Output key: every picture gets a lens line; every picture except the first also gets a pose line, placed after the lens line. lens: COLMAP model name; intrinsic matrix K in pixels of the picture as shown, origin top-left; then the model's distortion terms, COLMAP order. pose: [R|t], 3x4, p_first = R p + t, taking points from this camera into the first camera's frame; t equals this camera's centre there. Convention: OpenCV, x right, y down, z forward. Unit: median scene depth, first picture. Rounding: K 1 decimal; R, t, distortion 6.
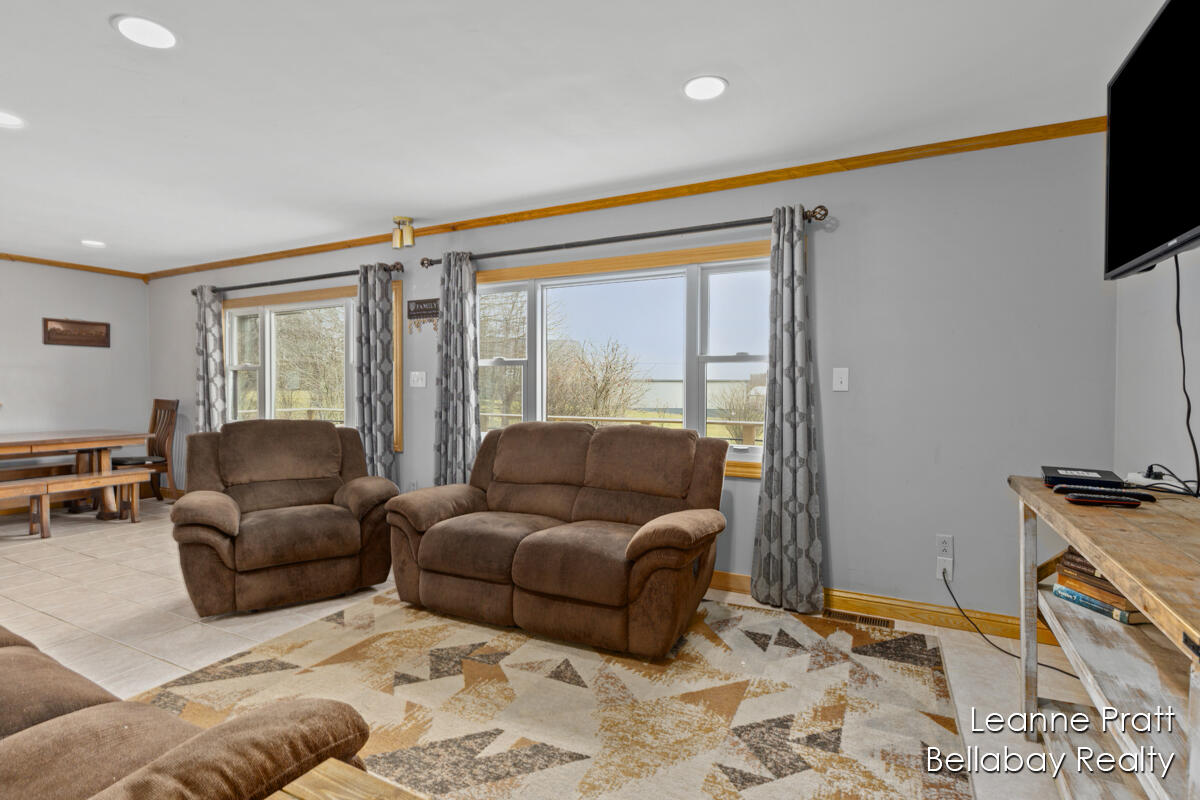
lens RADIAL K [[590.4, 0, 607.5], [0, 590.4, 398.6], [0, 0, 1]] dist [-0.000196, 0.000364]
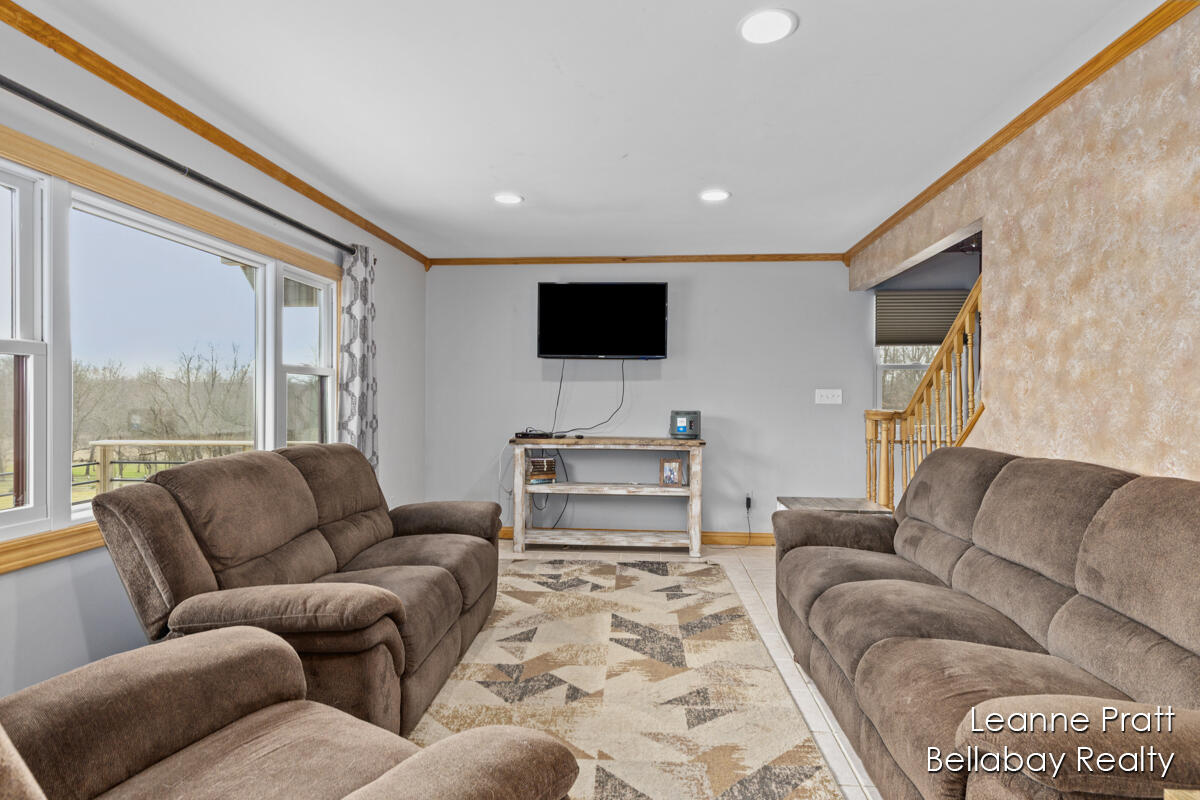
lens RADIAL K [[603.4, 0, 600.0], [0, 603.4, 400.0], [0, 0, 1]] dist [-0.002043, -0.000359]
pose [[-0.387911, -0.006286, 0.921675, -0.772889], [0.018277, 0.999728, 0.014511, -0.020851], [-0.921515, 0.022474, -0.387691, 0.803086]]
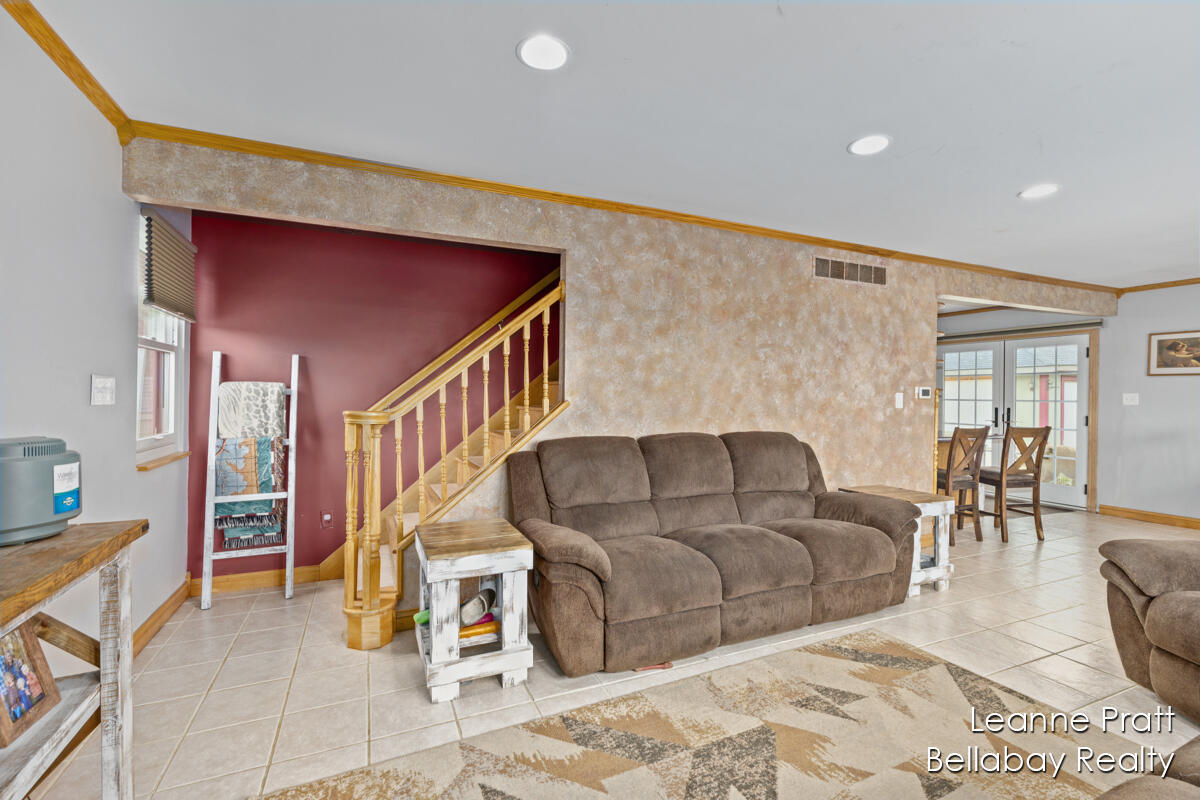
lens RADIAL K [[534.1, 0, 610.0], [0, 534.1, 399.5], [0, 0, 1]] dist [0.002654, -0.000246]
pose [[-0.610109, -0.001179, -0.792316, 0.281047], [-0.028538, 0.999383, 0.020488, -0.018032], [0.791803, 0.035112, -0.609766, 0.638613]]
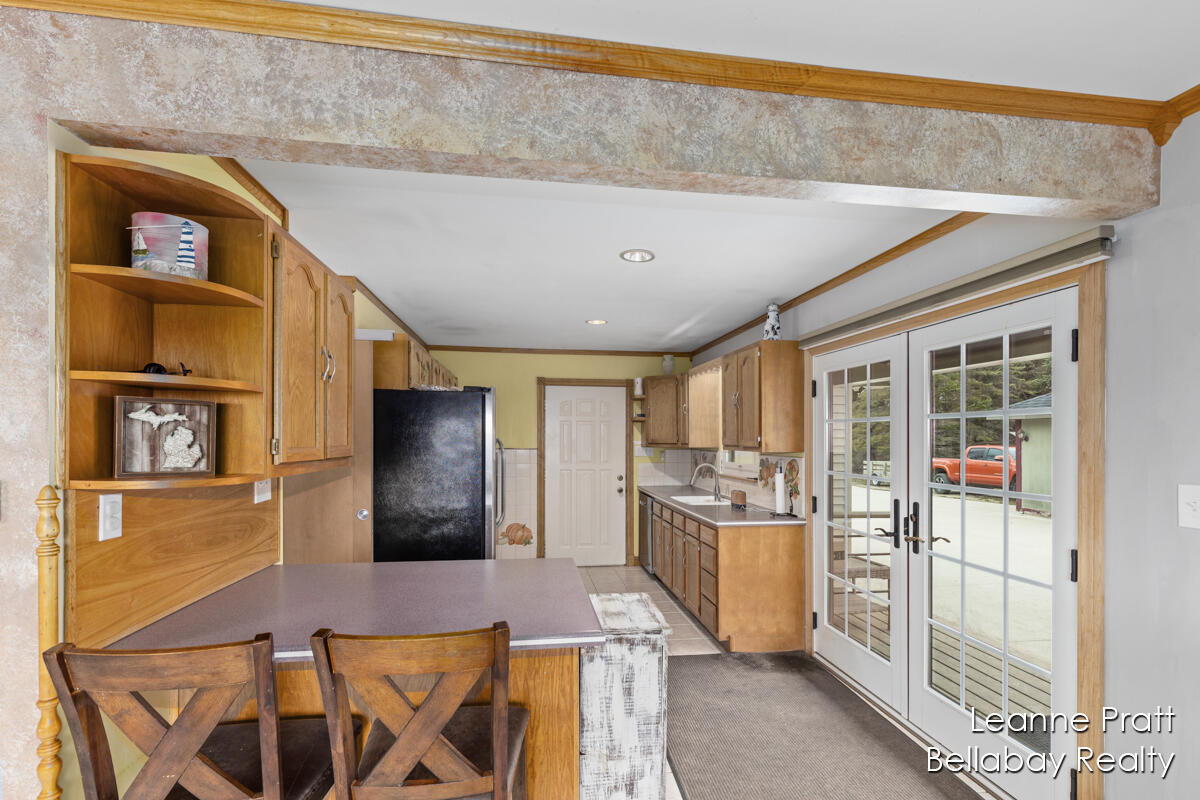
lens RADIAL K [[554.2, 0, 614.4], [0, 554.2, 439.0], [0, 0, 1]] dist [0.002460, 0.000126]
pose [[-0.802678, -0.008251, -0.596356, -1.100207], [-0.025155, 0.999483, 0.020030, -0.074758], [0.595882, 0.031079, -0.802470, 0.927764]]
